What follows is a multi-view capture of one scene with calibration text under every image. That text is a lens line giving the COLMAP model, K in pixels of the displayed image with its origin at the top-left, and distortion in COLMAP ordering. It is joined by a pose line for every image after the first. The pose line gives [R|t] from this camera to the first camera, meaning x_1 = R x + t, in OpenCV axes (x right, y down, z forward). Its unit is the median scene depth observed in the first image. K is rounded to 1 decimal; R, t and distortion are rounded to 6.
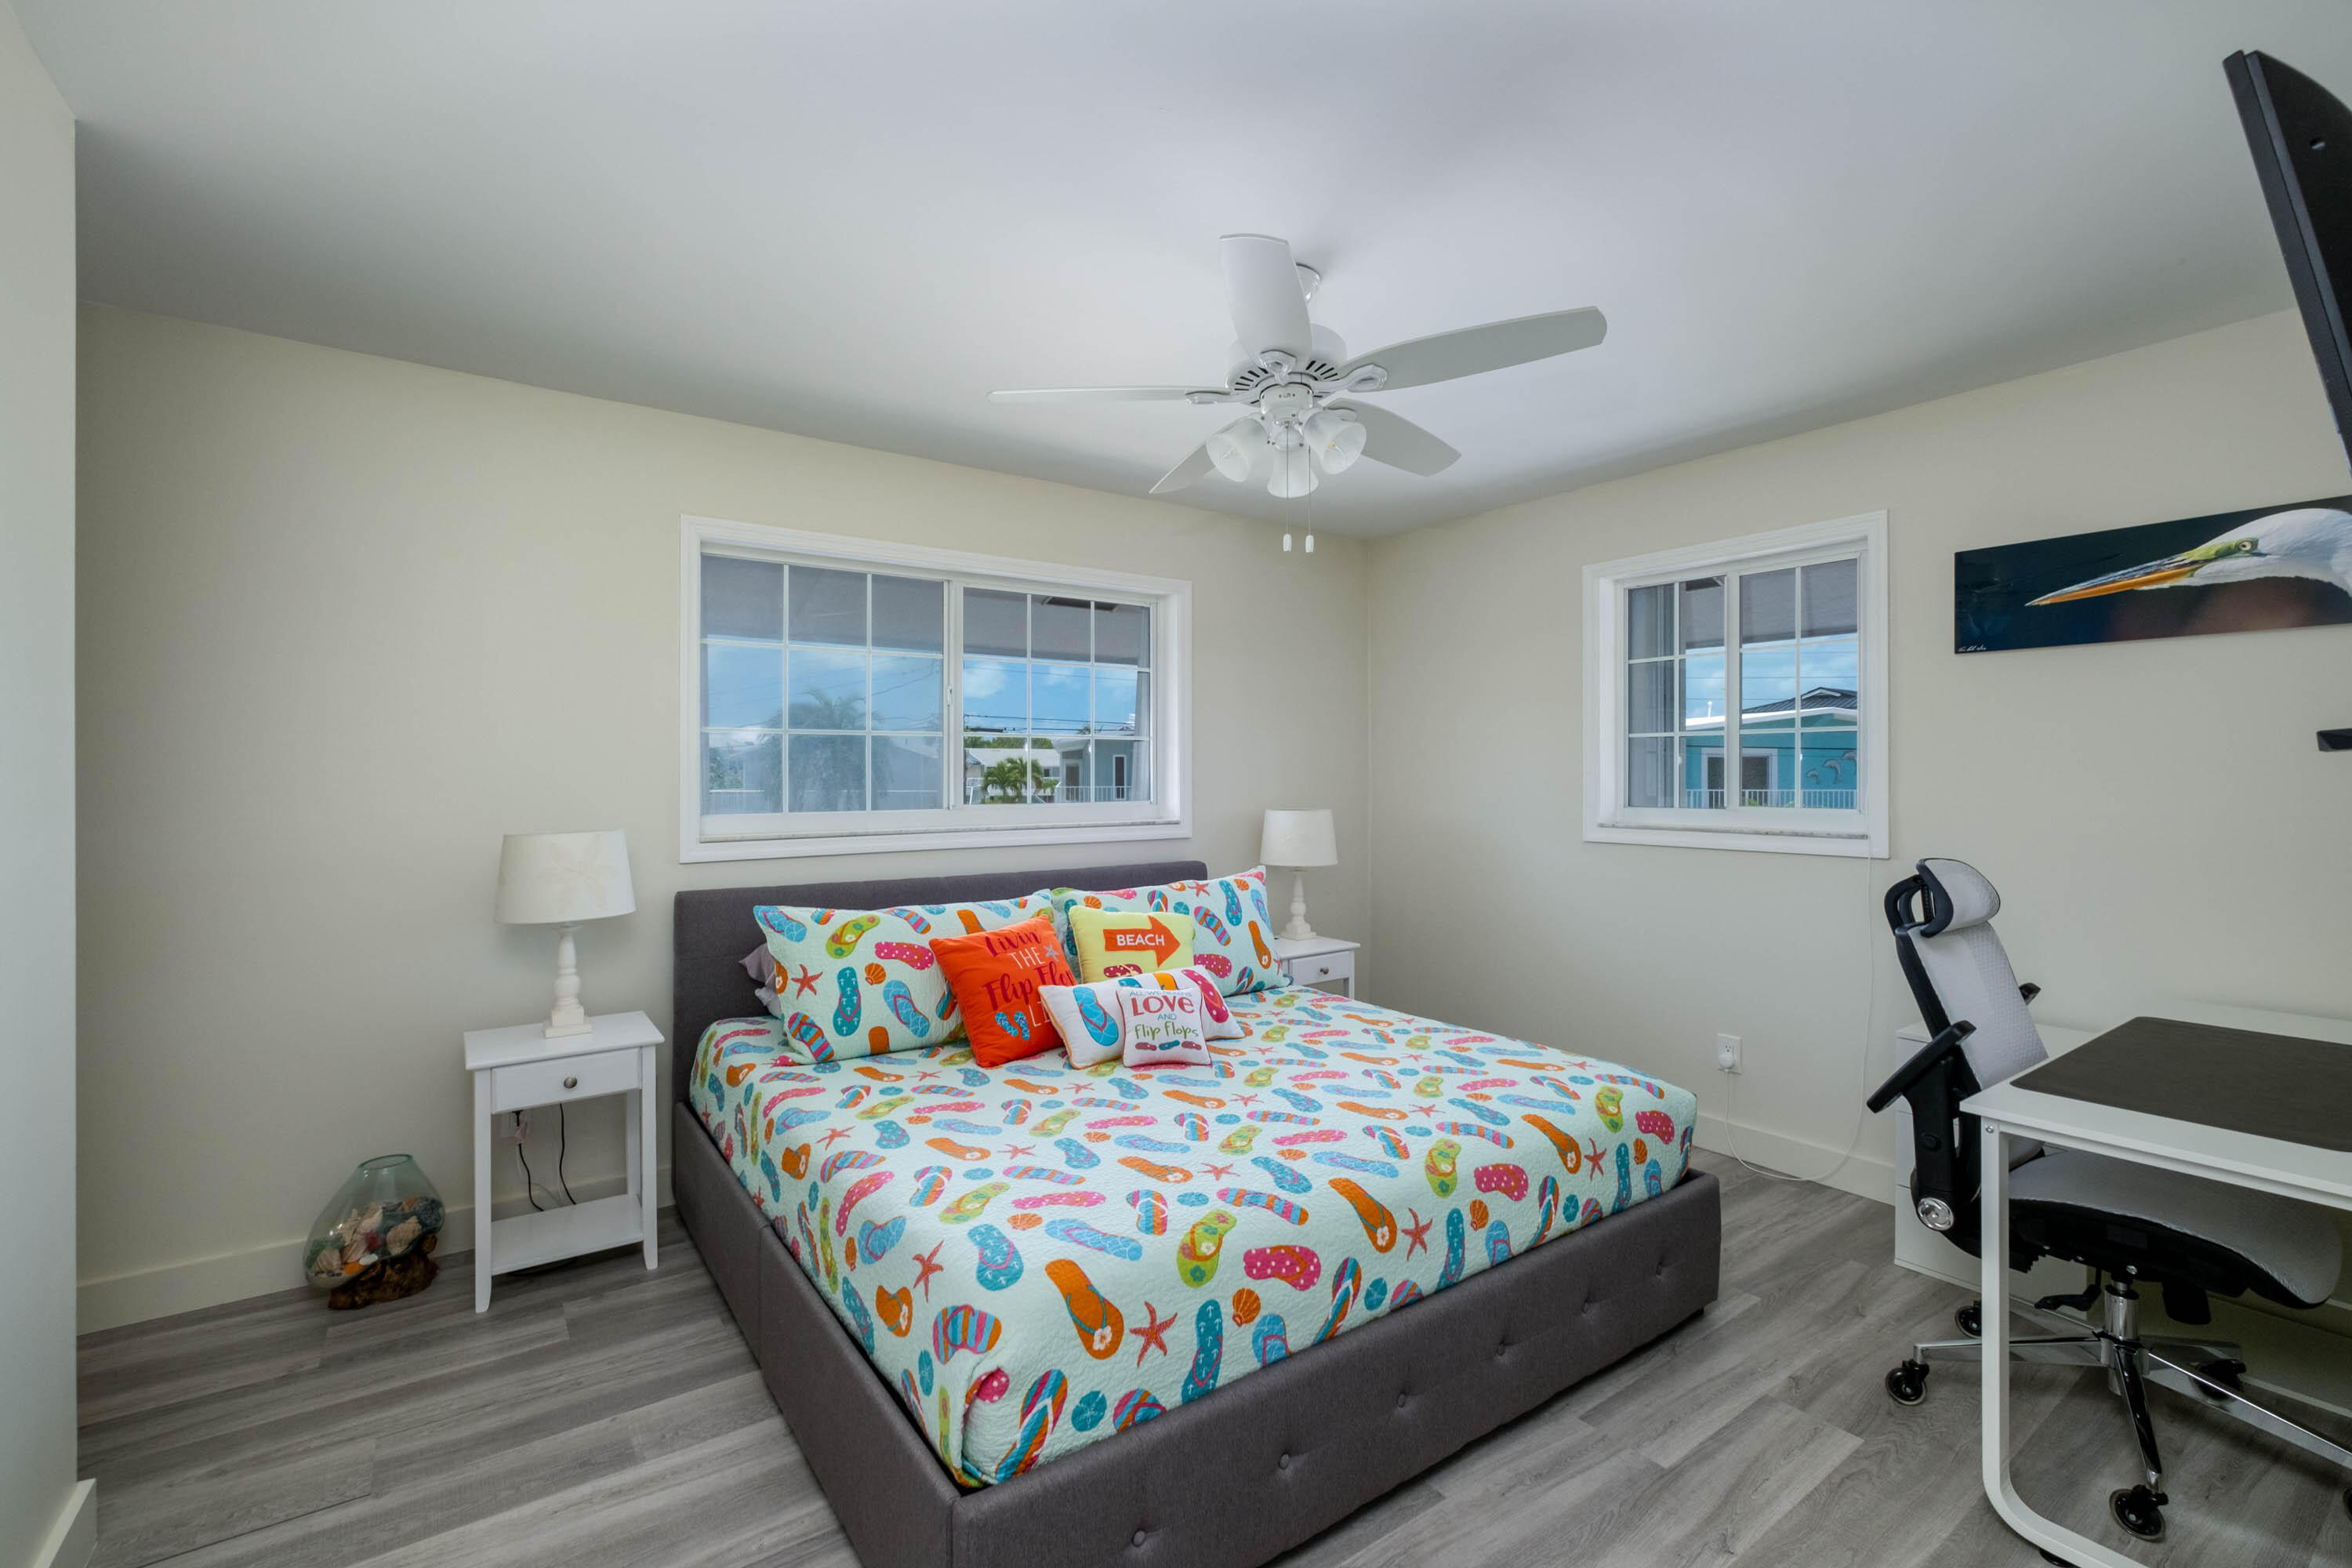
lens RADIAL K [[1005.9, 0, 1176.0], [0, 1005.9, 784.0], [0, 0, 1]] dist [-0.012498, 0.000436]
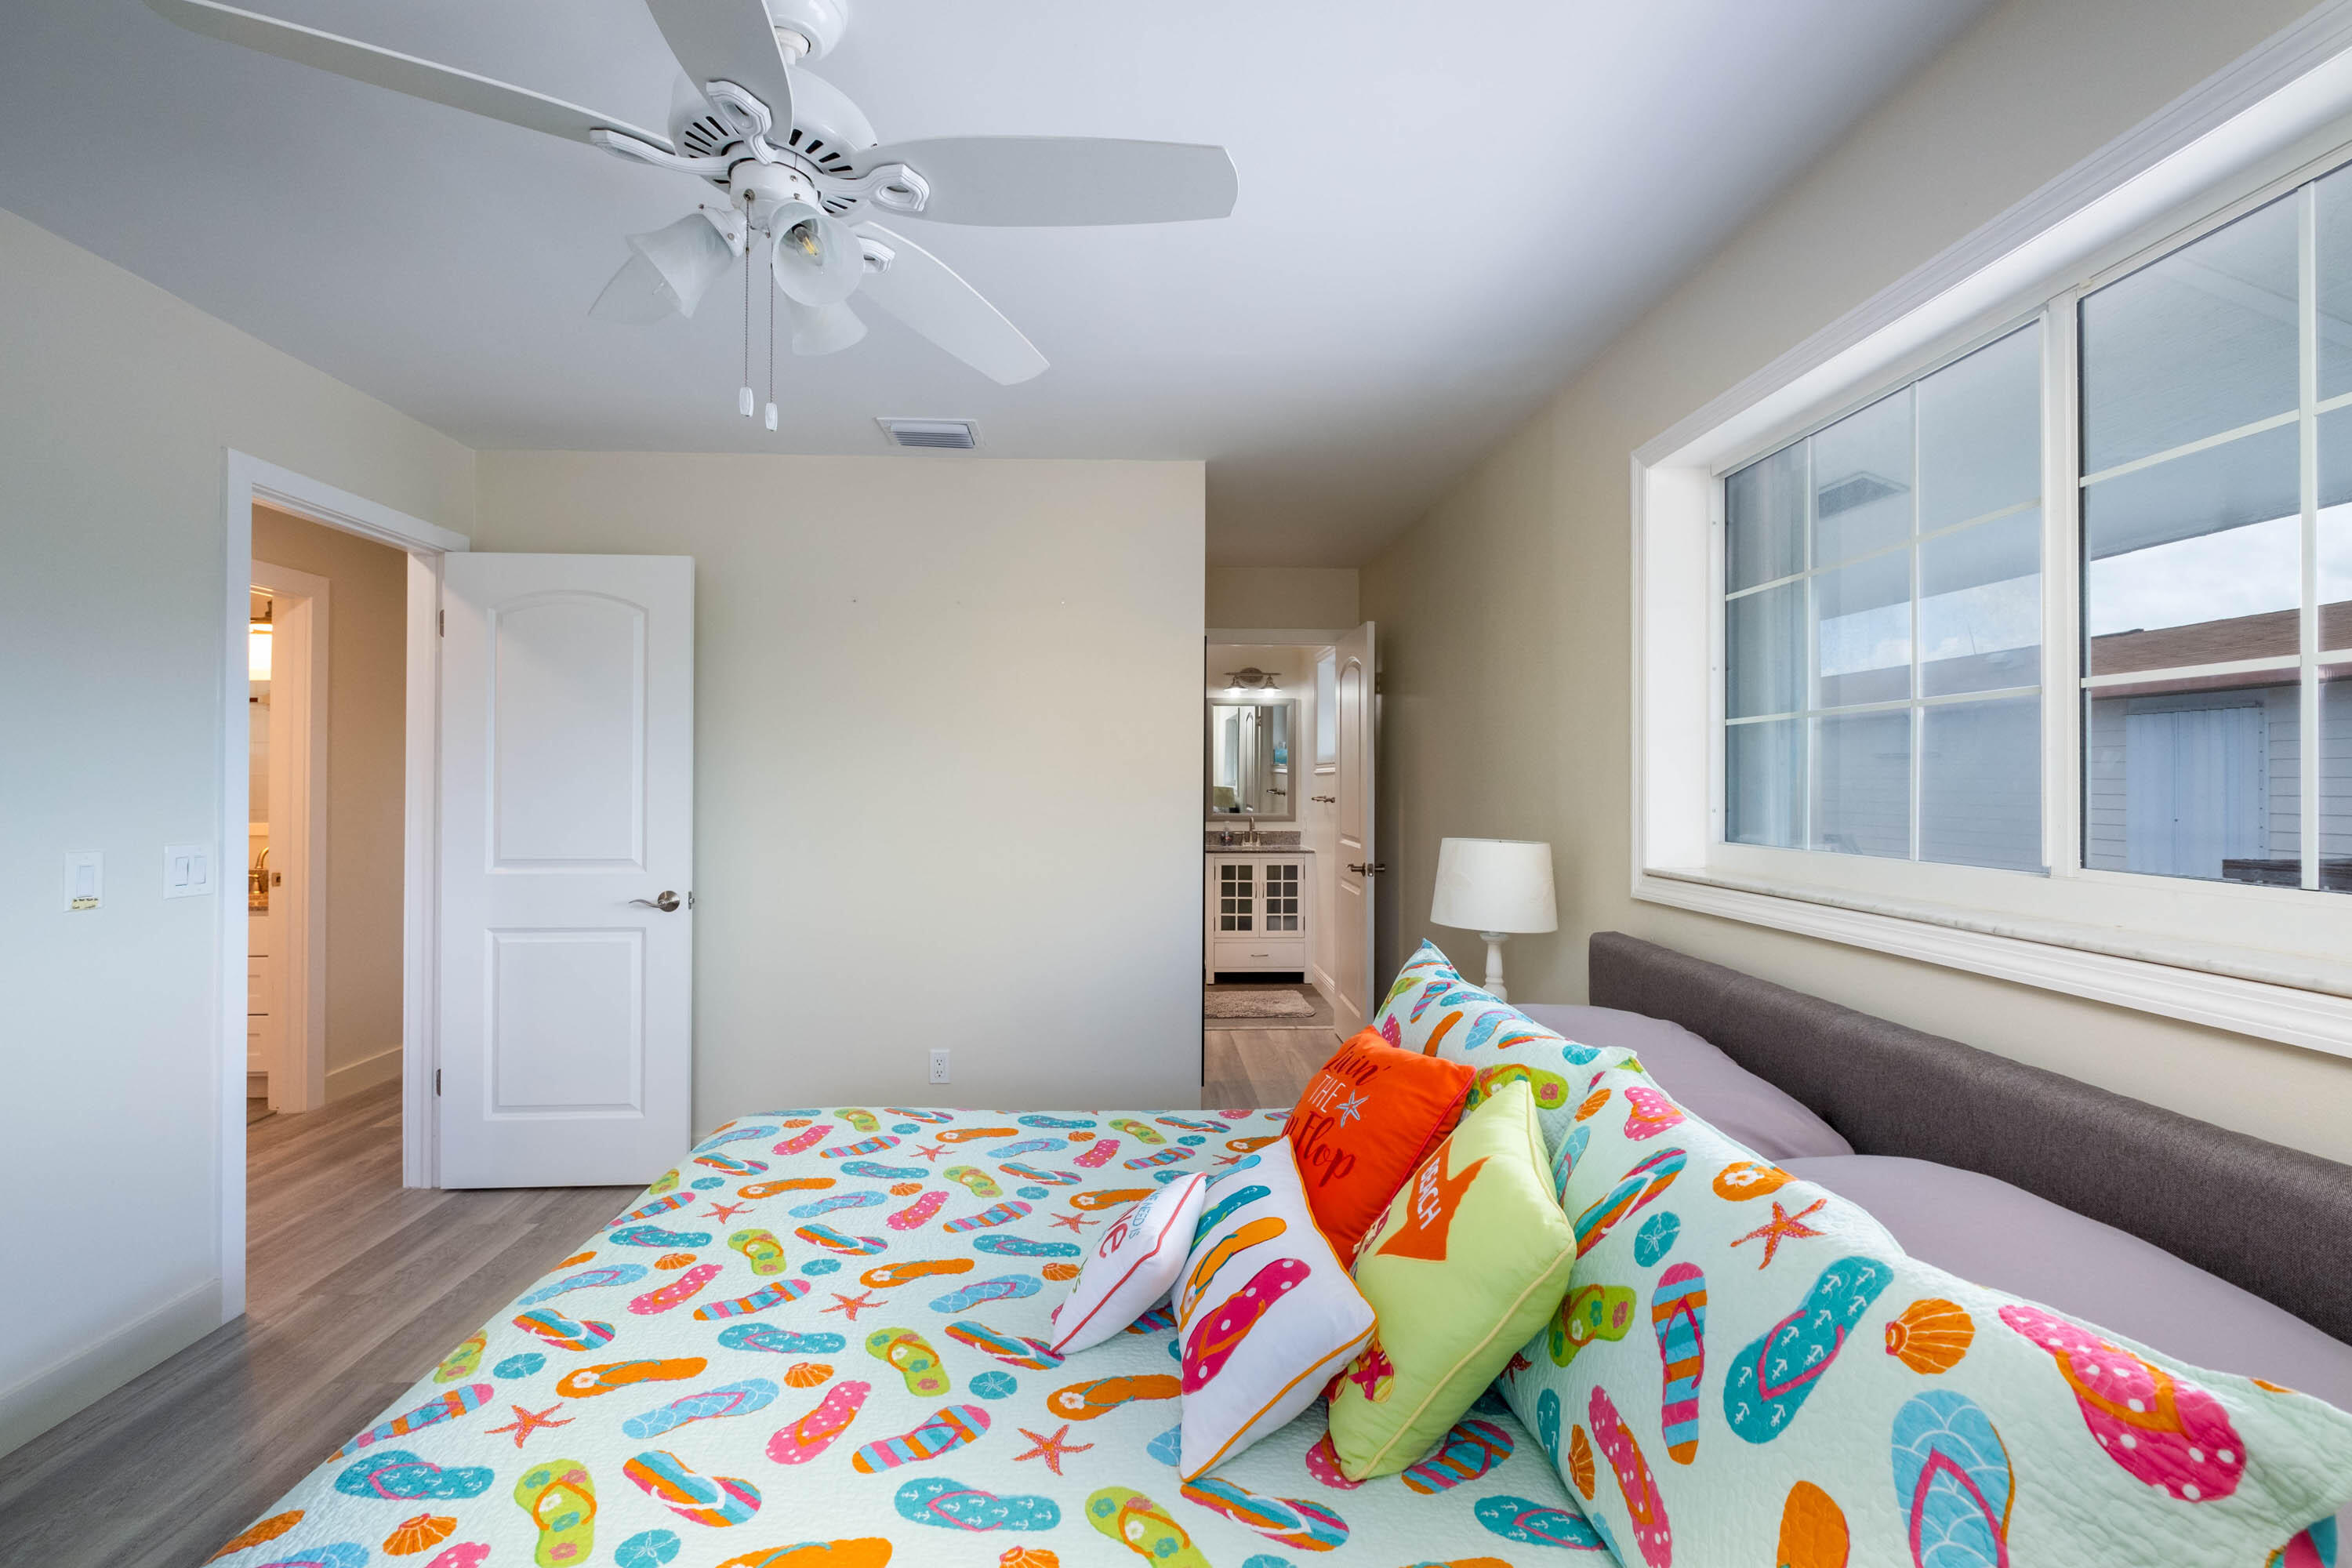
lens RADIAL K [[1005.9, 0, 1176.0], [0, 1005.9, 784.0], [0, 0, 1]] dist [-0.012498, 0.000436]
pose [[-0.525498, 0.001735, -0.850793, 0.349973], [-0.000201, 0.999998, 0.002163, -0.017611], [0.850795, 0.001308, -0.525496, 1.623529]]
